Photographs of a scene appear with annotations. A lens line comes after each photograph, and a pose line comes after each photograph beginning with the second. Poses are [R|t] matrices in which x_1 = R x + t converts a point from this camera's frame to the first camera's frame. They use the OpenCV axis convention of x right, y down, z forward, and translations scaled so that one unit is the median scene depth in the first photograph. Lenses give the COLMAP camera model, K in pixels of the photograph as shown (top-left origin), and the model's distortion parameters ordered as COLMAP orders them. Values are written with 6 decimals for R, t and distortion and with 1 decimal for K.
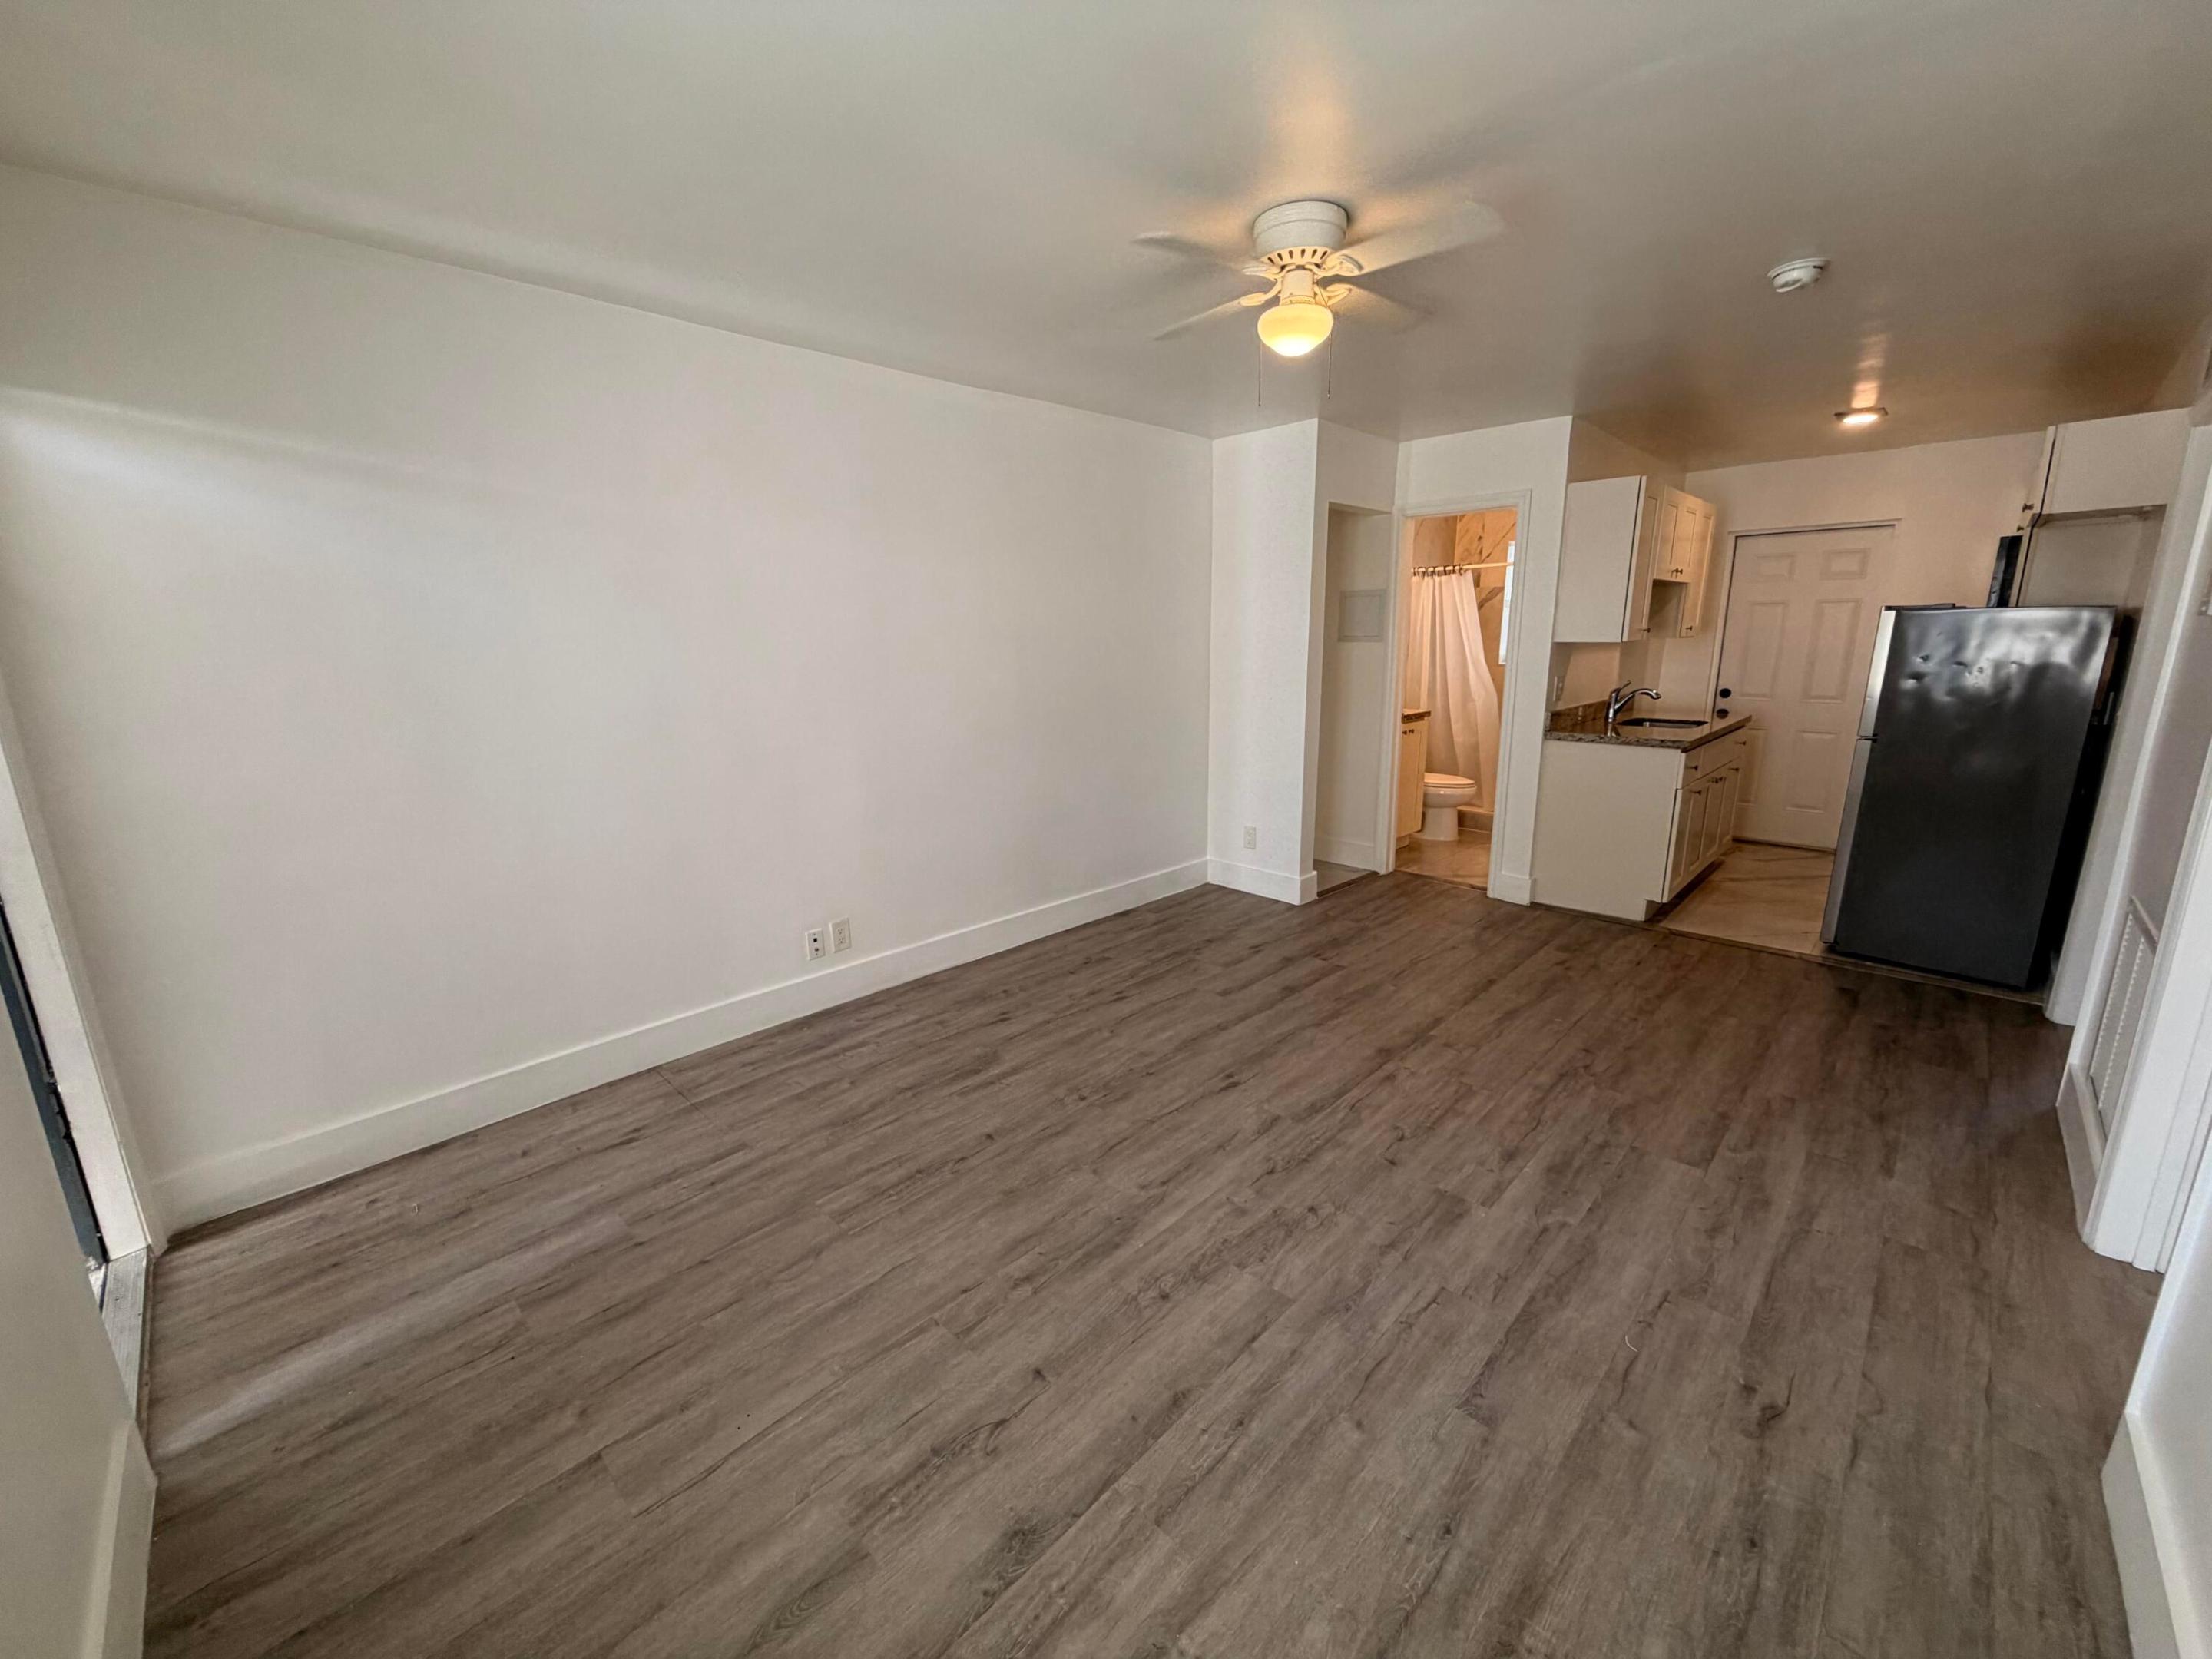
lens RADIAL K [[879.2, 0, 1102.4], [0, 879.2, 830.1], [0, 0, 1]] dist [-0.000566, 0.000173]
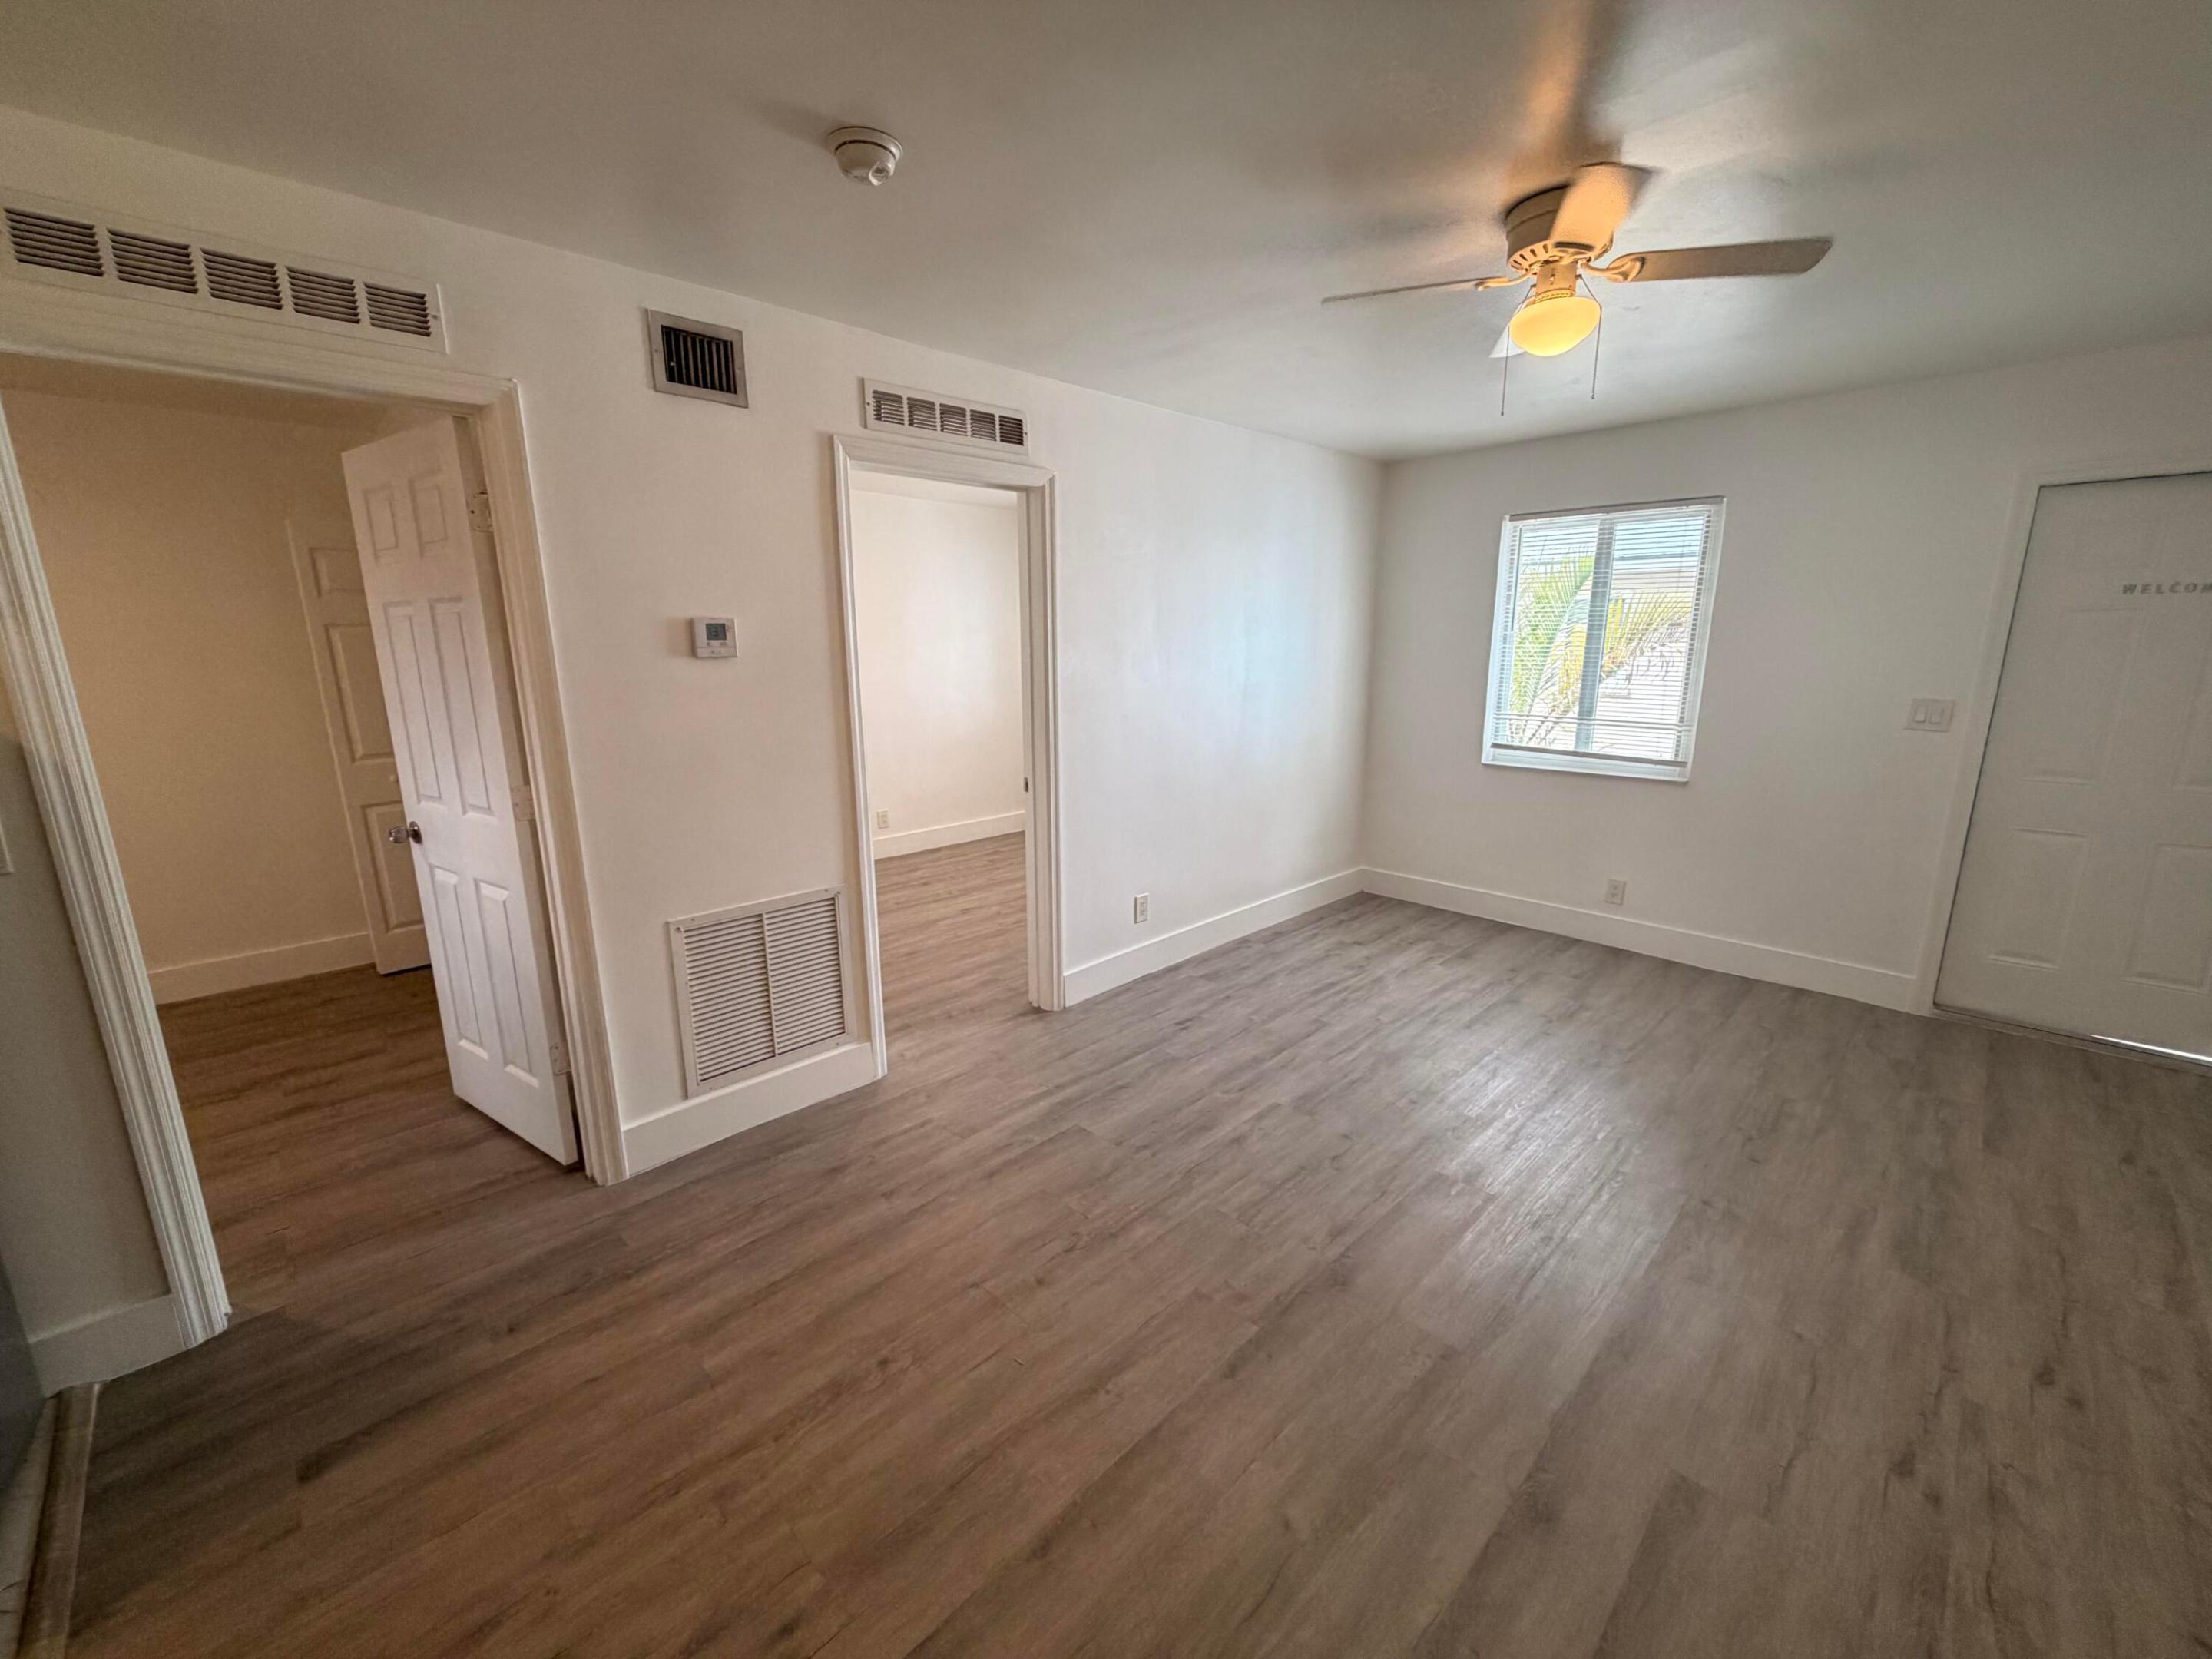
lens RADIAL K [[889.3, 0, 1101.7], [0, 889.3, 825.8], [0, 0, 1]] dist [0.001318, -0.000134]
pose [[-0.999590, 0.016043, 0.023708, 0.643335], [0.024492, 0.908020, 0.418210, -0.479607], [-0.014818, 0.418620, -0.908041, 1.974650]]
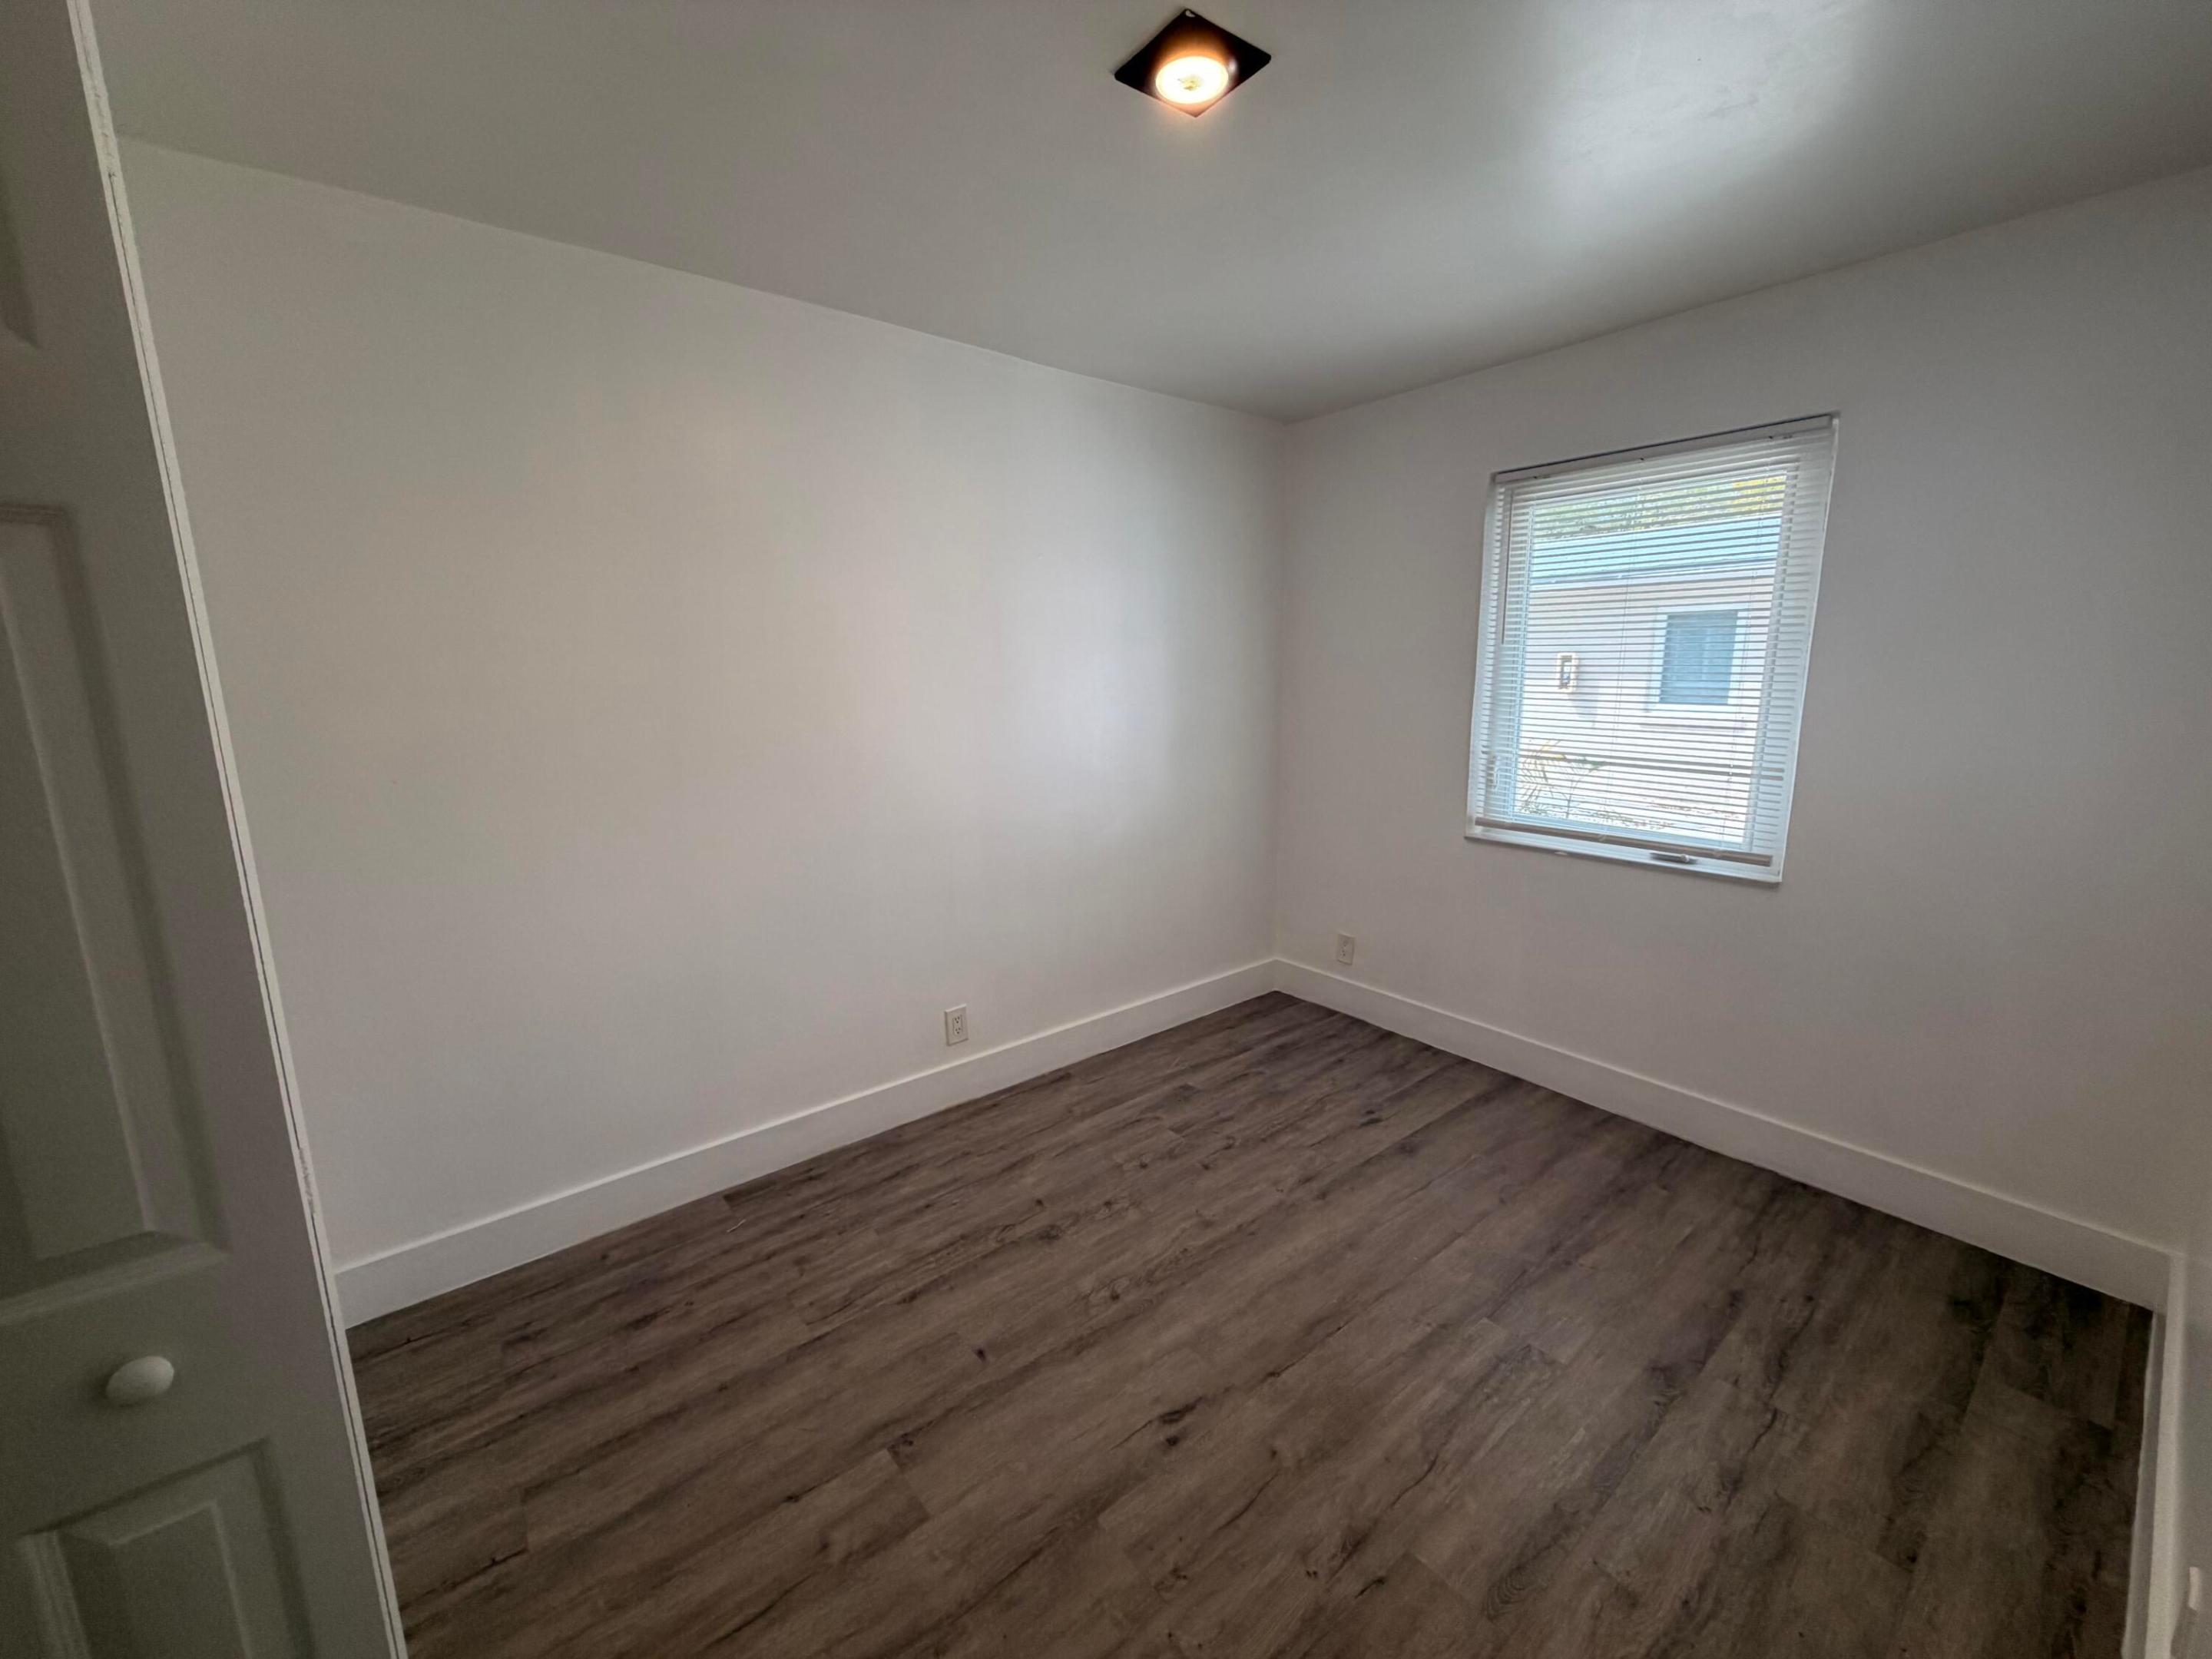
lens RADIAL K [[882.1, 0, 1097.1], [0, 882.1, 828.0], [0, 0, 1]] dist [0.000284, 0.000234]
pose [[-0.992257, 0.000759, 0.124196, 0.998710], [0.049445, 0.919731, 0.389423, -0.160639], [-0.113931, 0.392549, -0.912647, 0.600570]]
